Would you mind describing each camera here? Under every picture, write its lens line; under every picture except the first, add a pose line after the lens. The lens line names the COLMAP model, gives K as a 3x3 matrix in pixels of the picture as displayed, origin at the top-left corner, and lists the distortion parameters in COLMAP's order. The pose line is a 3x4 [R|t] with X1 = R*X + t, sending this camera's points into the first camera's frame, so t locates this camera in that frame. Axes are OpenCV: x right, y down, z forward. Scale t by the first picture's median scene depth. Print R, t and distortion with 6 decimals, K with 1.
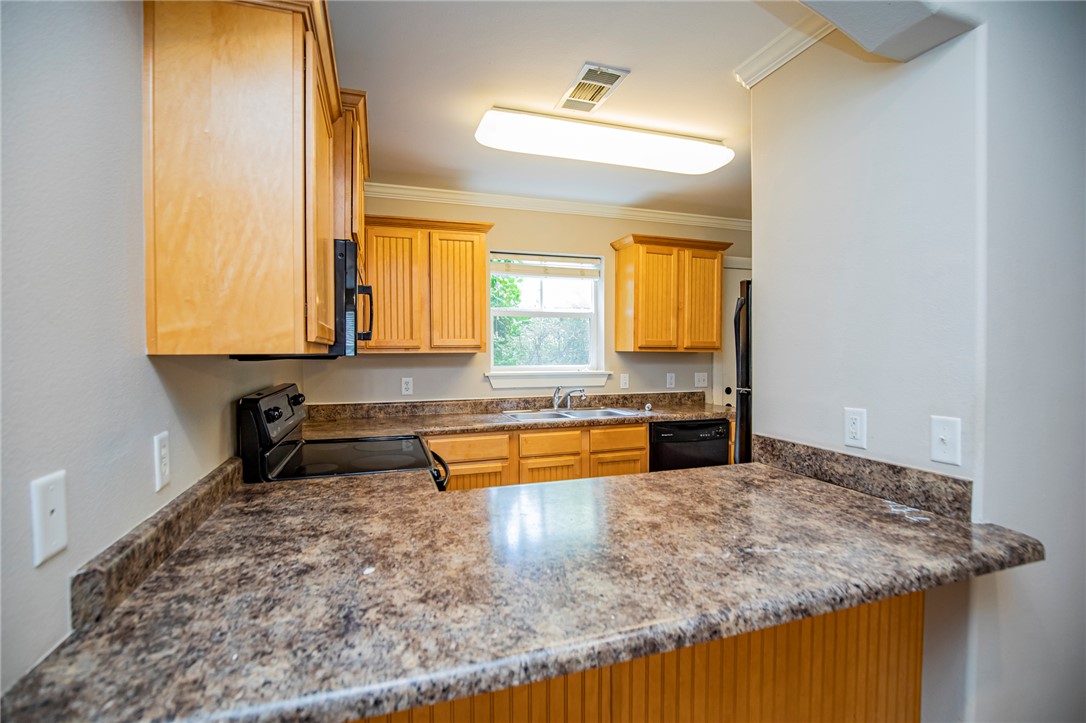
lens RADIAL K [[508.2, 0, 552.7], [0, 508.2, 361.8], [0, 0, 1]] dist [-0.032034, 0.002291]
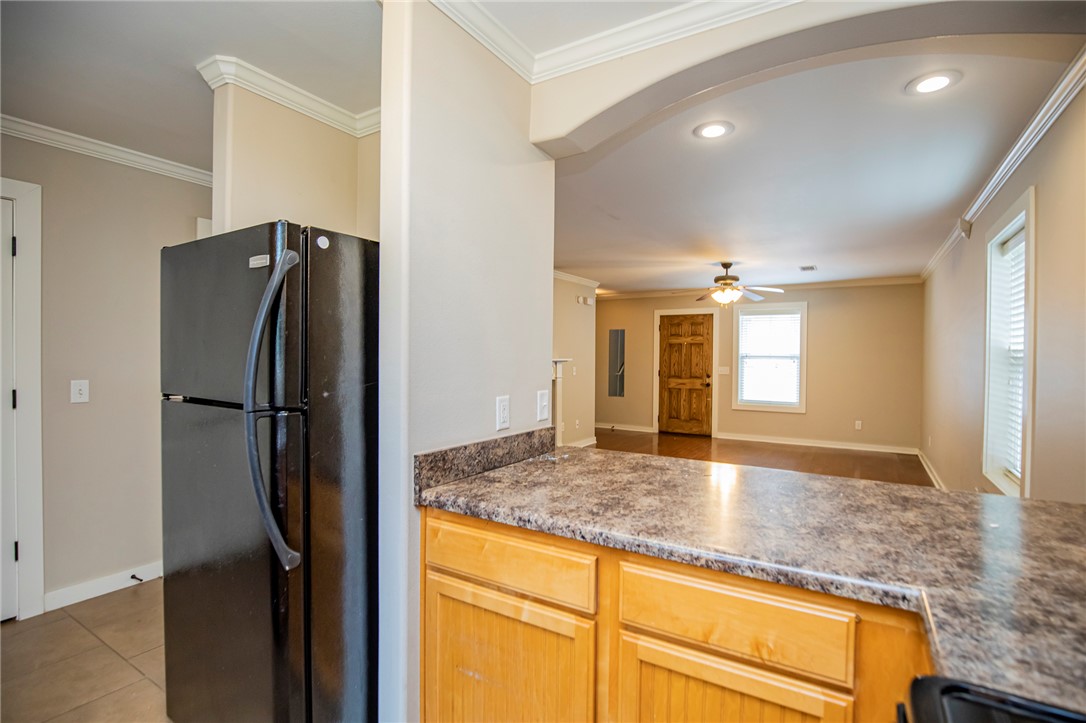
lens RADIAL K [[511.4, 0, 556.7], [0, 511.4, 362.4], [0, 0, 1]] dist [-0.025603, 0.004819]
pose [[-0.645681, -0.011416, 0.763522, -0.344506], [0.010063, 0.999674, 0.023456, -0.011757], [-0.763541, 0.022829, -0.645356, 1.478122]]
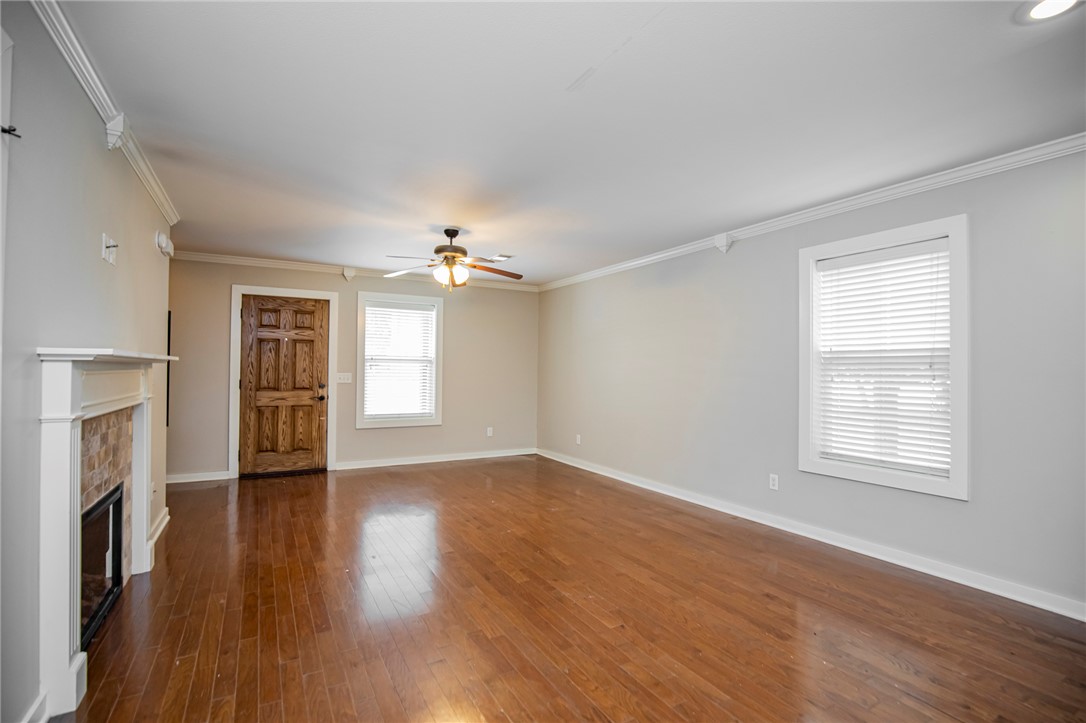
lens RADIAL K [[509.4, 0, 547.4], [0, 509.4, 362.3], [0, 0, 1]] dist [-0.032684, 0.000173]
pose [[-0.982073, -0.008113, -0.188326, 1.587978], [-0.009562, 0.999931, 0.006786, 0.047030], [0.188258, 0.008465, -0.982083, 0.925409]]
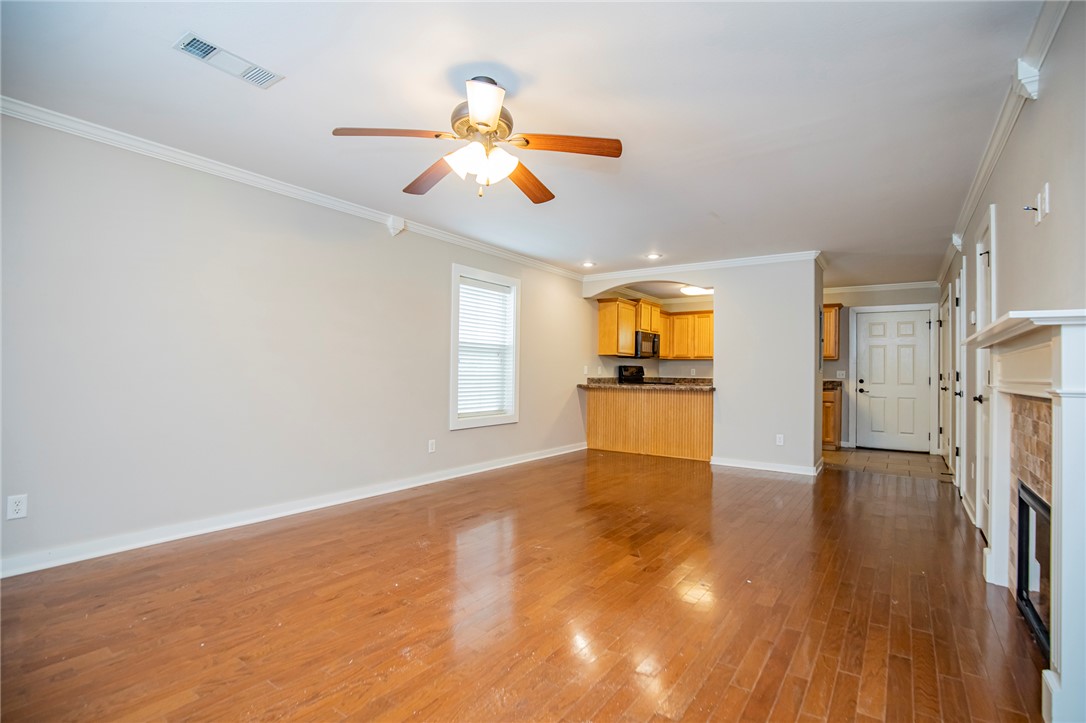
lens RADIAL K [[508.2, 0, 552.7], [0, 508.2, 361.8], [0, 0, 1]] dist [-0.032034, 0.002291]
pose [[0.596314, -0.002373, -0.802748, 2.802024], [-0.034565, 0.998992, -0.028630, 0.192918], [0.802007, 0.044820, 0.595631, -2.336029]]
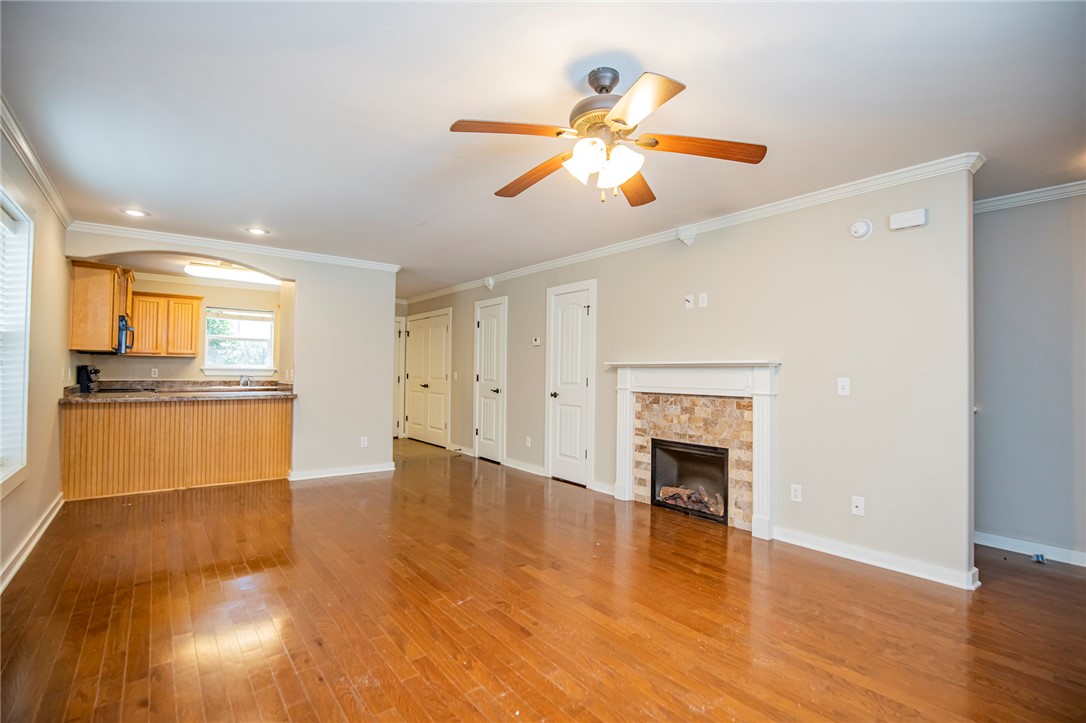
lens RADIAL K [[508.2, 0, 552.7], [0, 508.2, 361.8], [0, 0, 1]] dist [-0.032034, 0.002291]
pose [[0.941741, 0.021147, 0.335673, 1.073366], [-0.007365, 0.999079, -0.042277, 0.153366], [-0.336258, 0.037341, 0.941029, -2.791117]]
